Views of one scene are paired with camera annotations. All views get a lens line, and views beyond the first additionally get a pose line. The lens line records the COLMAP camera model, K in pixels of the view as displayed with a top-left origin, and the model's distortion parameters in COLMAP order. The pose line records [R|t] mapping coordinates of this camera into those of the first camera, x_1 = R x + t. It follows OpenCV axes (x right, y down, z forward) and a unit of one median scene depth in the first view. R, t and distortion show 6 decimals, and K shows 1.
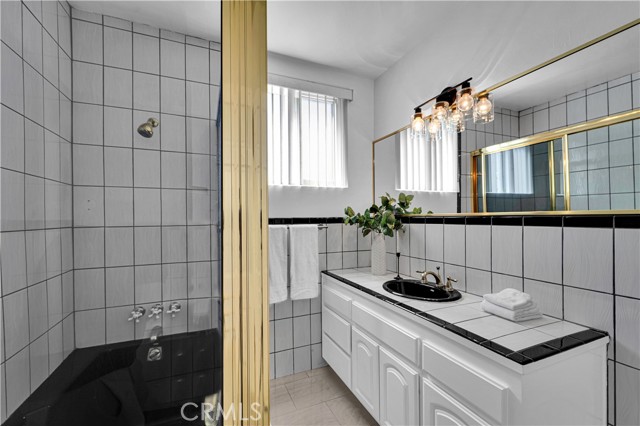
lens RADIAL K [[261.7, 0, 319.9], [0, 261.7, 218.1], [0, 0, 1]] dist [0.000888, -0.000607]
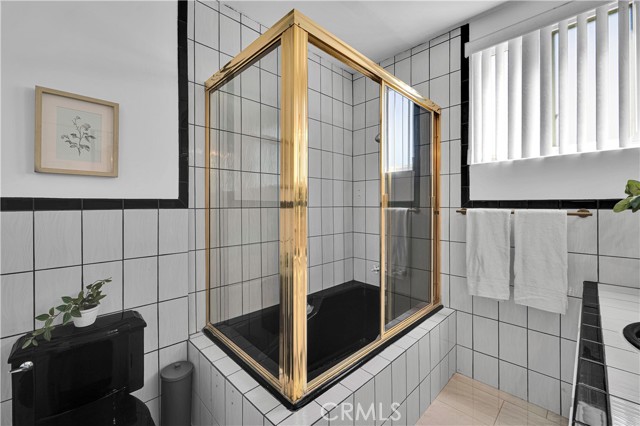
lens RADIAL K [[261.7, 0, 325.0], [0, 261.7, 202.1], [0, 0, 1]] dist [0.000888, -0.000607]
pose [[0.369431, 0.000939, -0.929258, 0.417833], [0.004123, 0.999988, 0.002650, 0.000585], [0.929249, -0.004811, 0.369423, 0.167509]]
